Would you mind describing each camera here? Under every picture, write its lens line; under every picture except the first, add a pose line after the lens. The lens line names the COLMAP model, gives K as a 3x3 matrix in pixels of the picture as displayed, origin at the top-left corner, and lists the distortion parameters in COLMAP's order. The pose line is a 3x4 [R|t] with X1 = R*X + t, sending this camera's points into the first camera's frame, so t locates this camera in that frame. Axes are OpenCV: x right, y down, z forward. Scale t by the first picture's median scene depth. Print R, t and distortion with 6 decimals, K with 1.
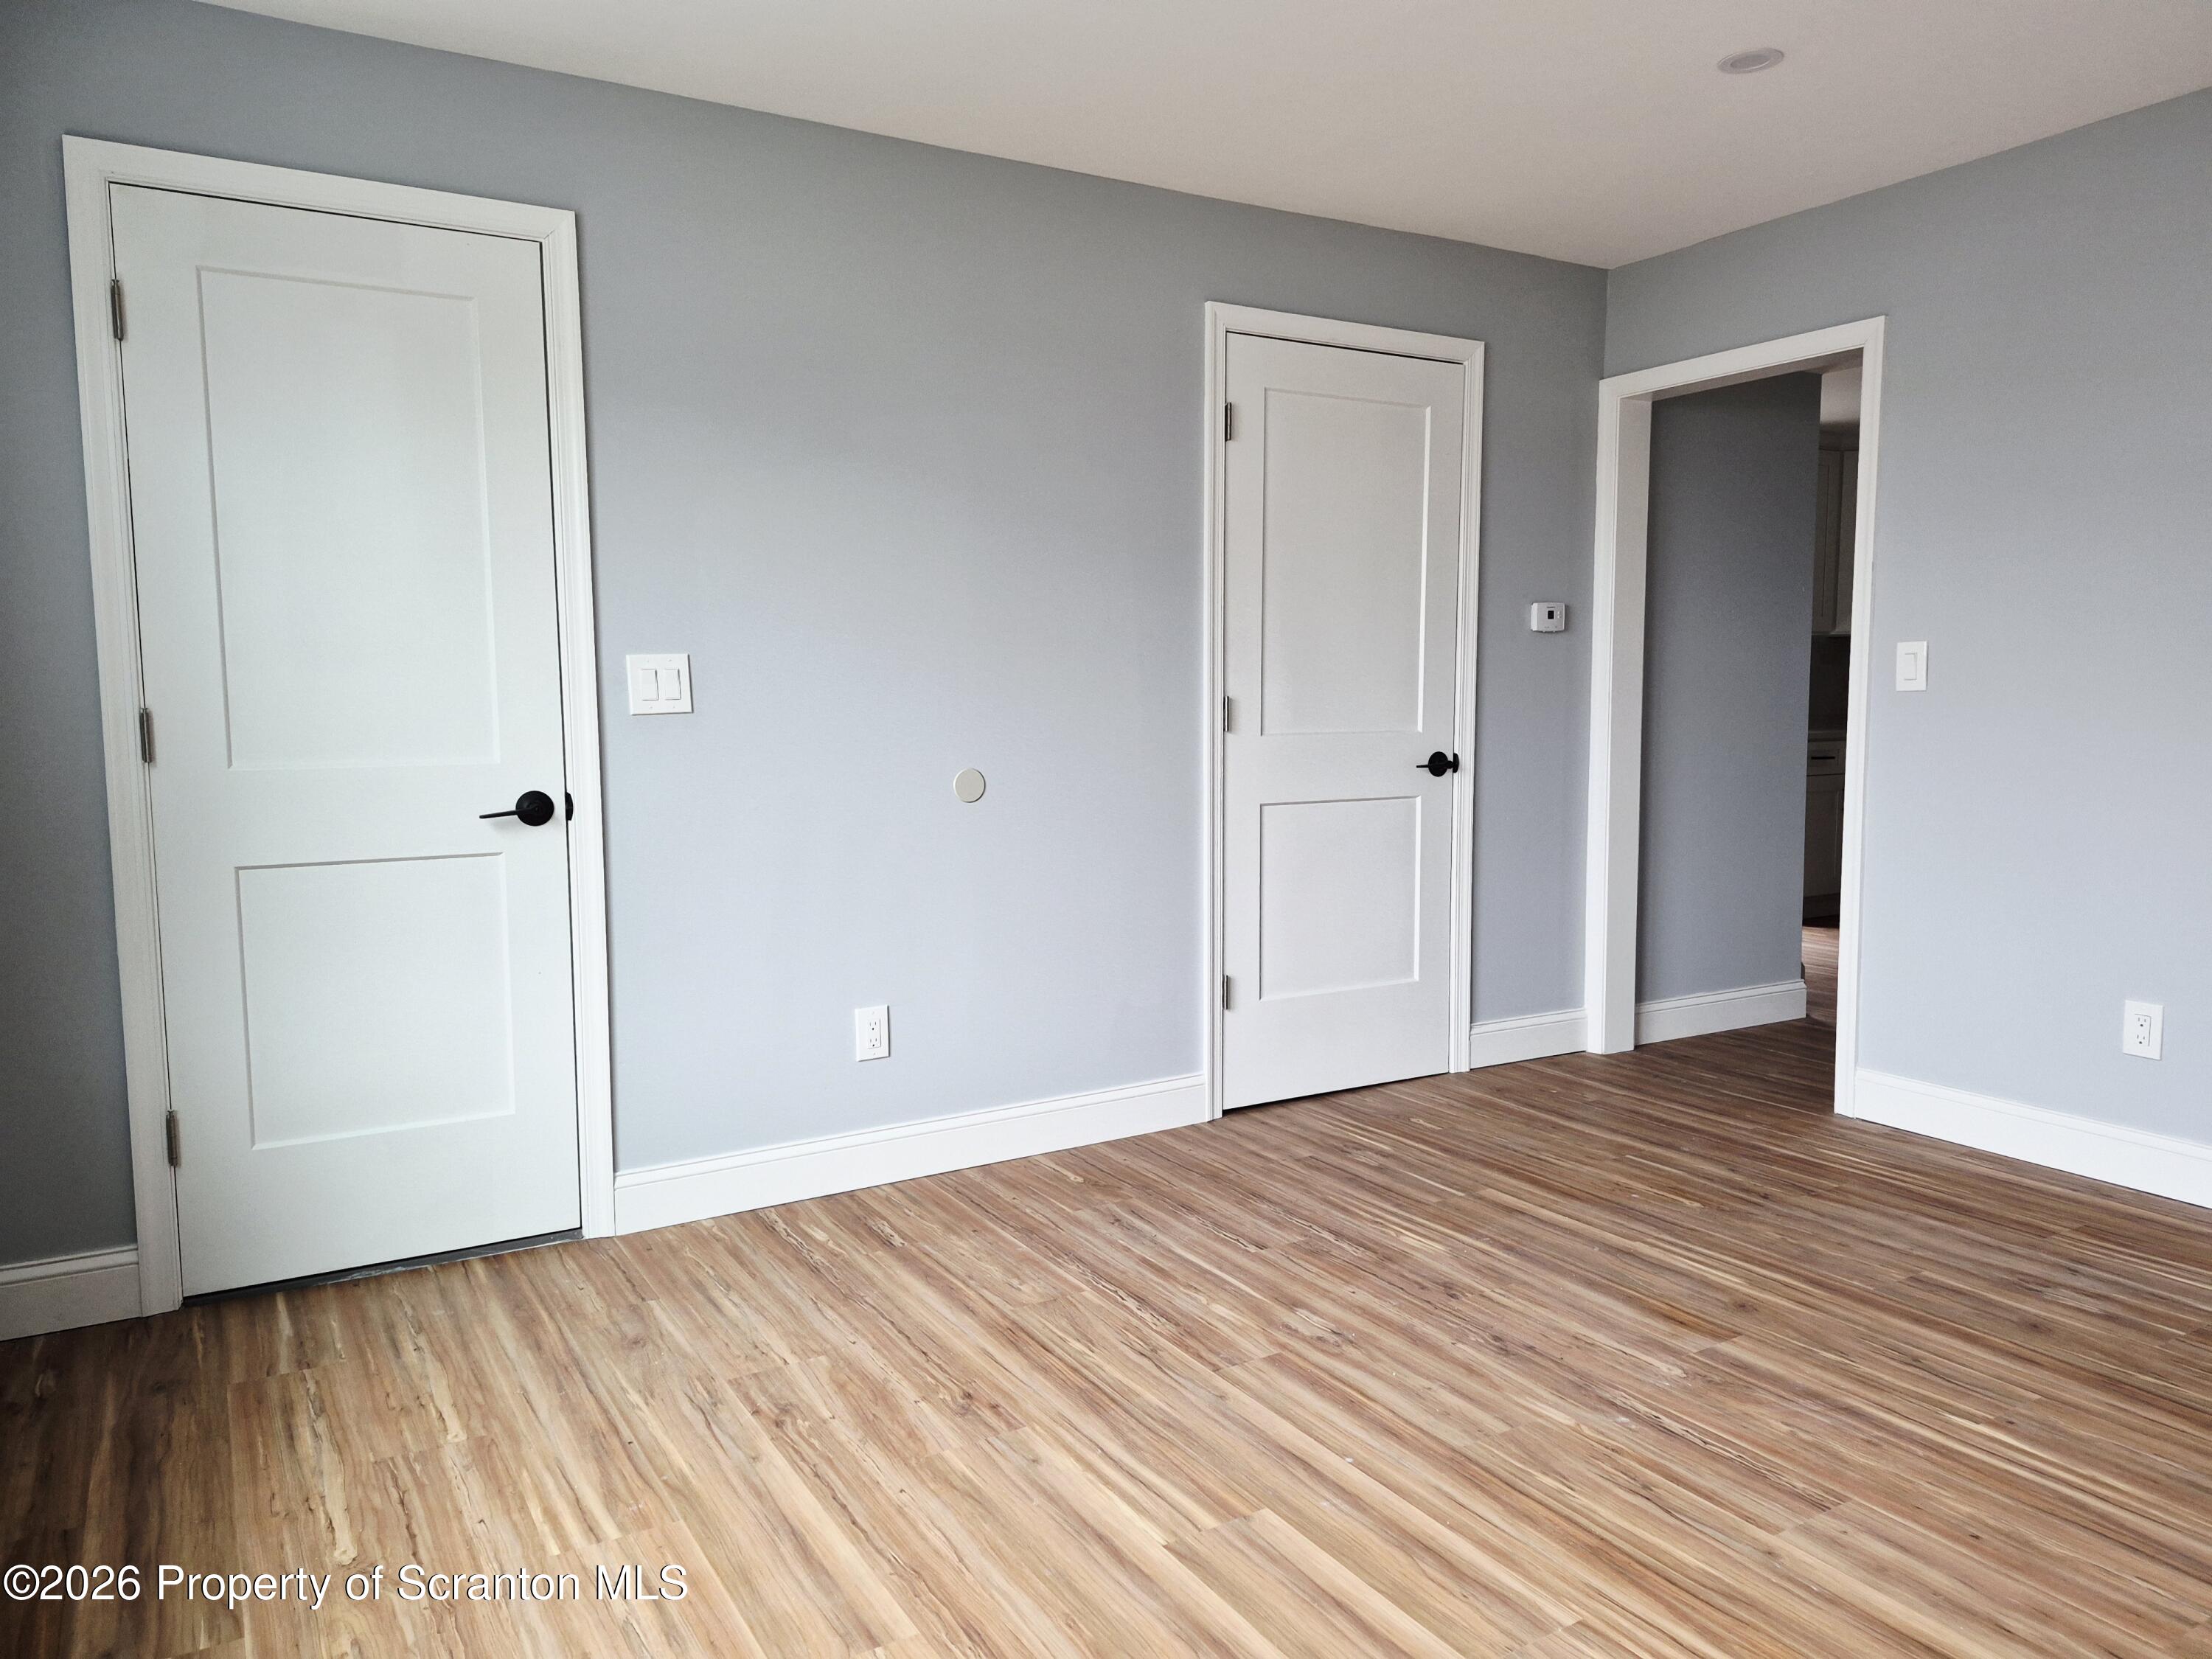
lens RADIAL K [[1534.0, 0, 1096.3], [0, 1534.0, 828.7], [0, 0, 1]] dist [0.074178, -0.076899]
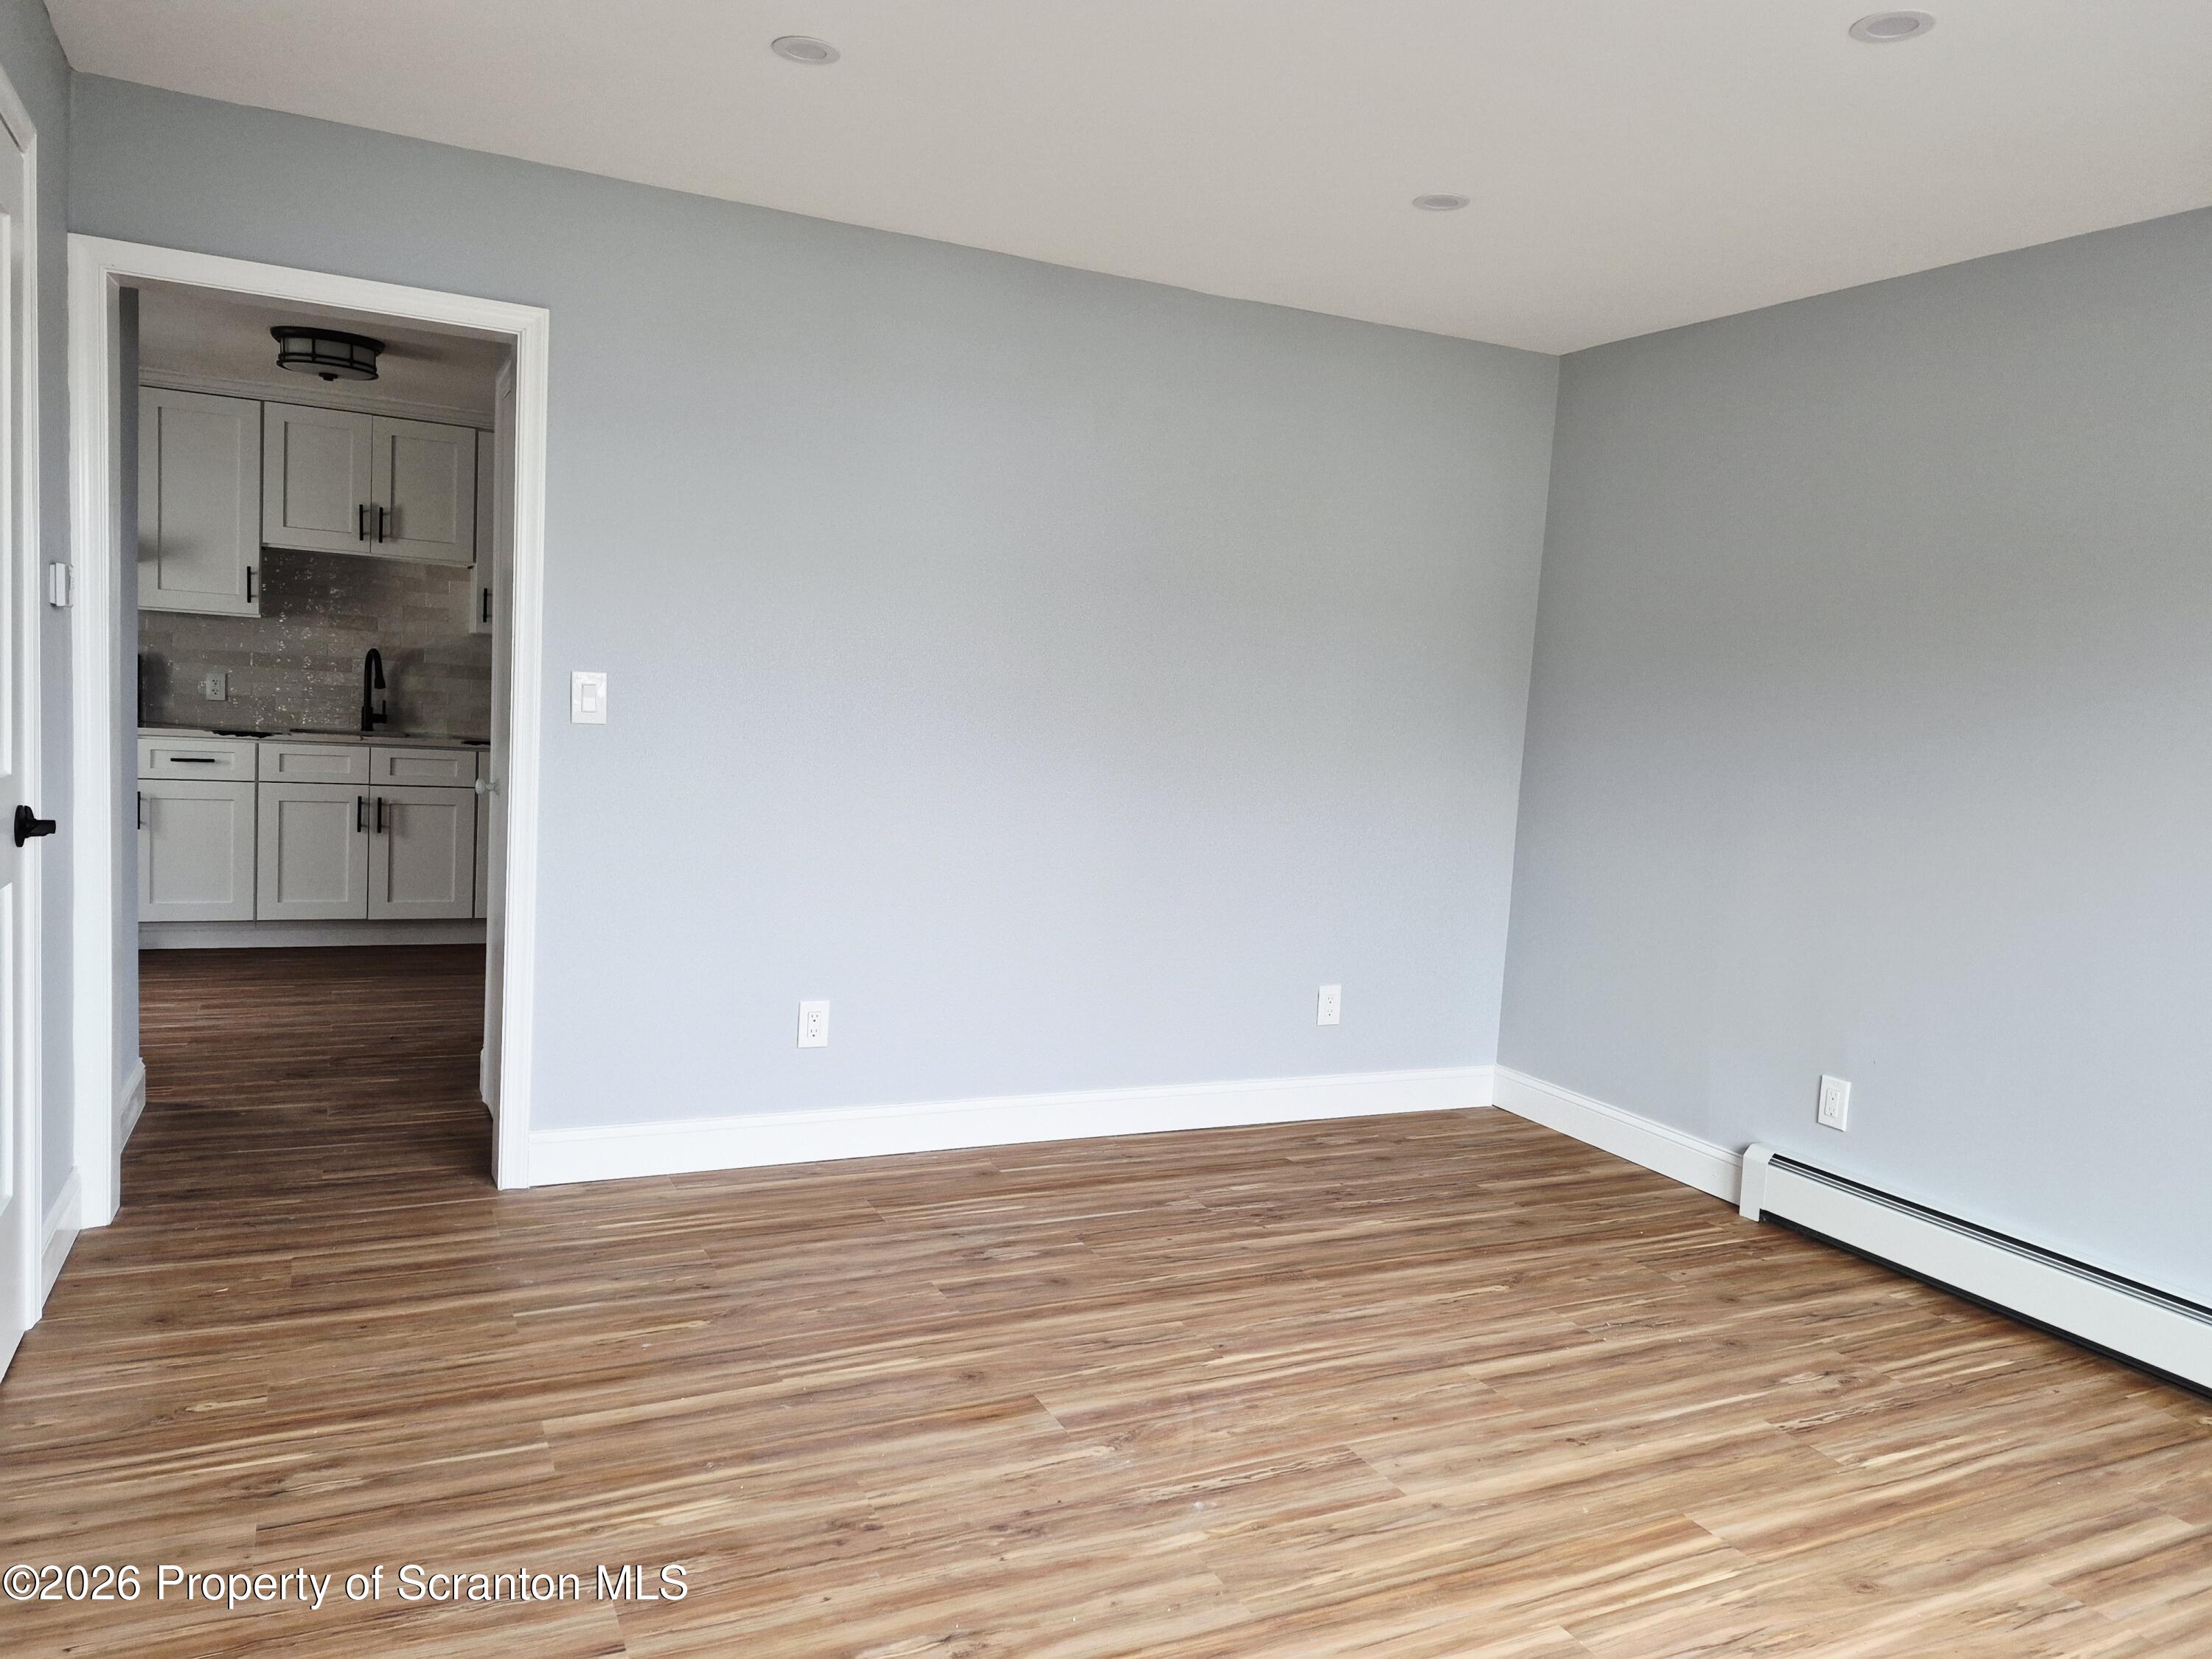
lens RADIAL K [[1534.0, 0, 1096.3], [0, 1534.0, 828.7], [0, 0, 1]] dist [0.074178, -0.076899]
pose [[0.074121, -0.075379, 0.994396, -0.475141], [0.032397, 0.996795, 0.073146, -0.100908], [-0.996723, 0.026794, 0.076326, 0.727850]]
